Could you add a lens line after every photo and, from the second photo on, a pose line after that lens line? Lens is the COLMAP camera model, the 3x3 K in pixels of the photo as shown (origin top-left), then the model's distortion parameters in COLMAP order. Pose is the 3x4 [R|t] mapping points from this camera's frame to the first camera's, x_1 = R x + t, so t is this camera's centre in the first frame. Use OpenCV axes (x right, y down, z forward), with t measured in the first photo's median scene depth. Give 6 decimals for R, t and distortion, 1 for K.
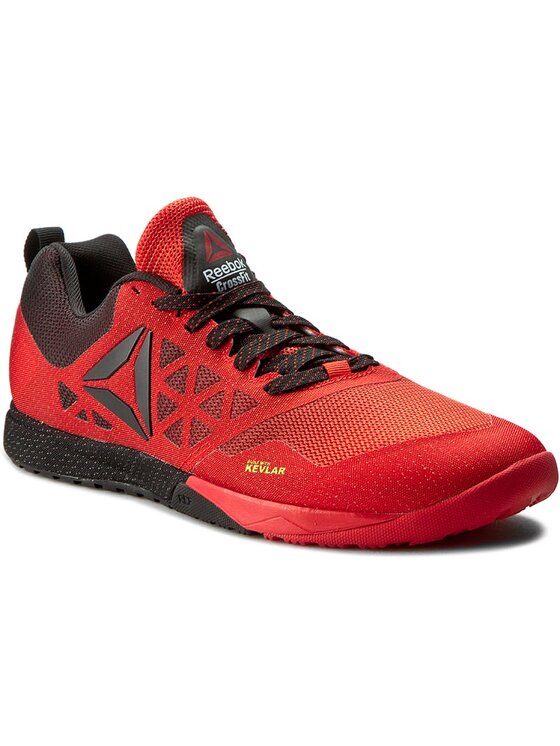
lens RADIAL K [[3565.5, 0, 280.1], [0, 3565.5, 374.1], [0, 0, 1]] dist [-0.367796, 0.000000]
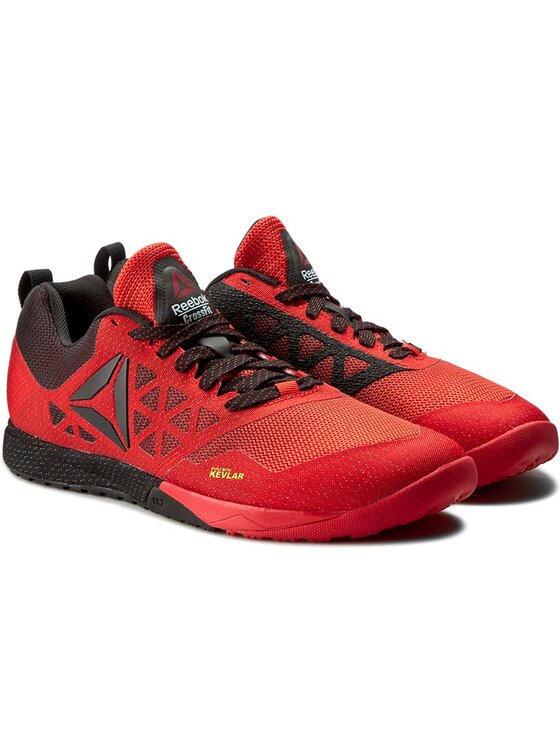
lens RADIAL K [[3565.5, 0, 279.9], [0, 3565.5, 372.3], [0, 0, 1]] dist [-0.367796, 0.000000]
pose [[0.999926, -0.011753, -0.003161, 0.017265], [0.011743, 0.999925, -0.003414, -0.002698], [0.003201, 0.003377, 0.999989, -0.167027]]
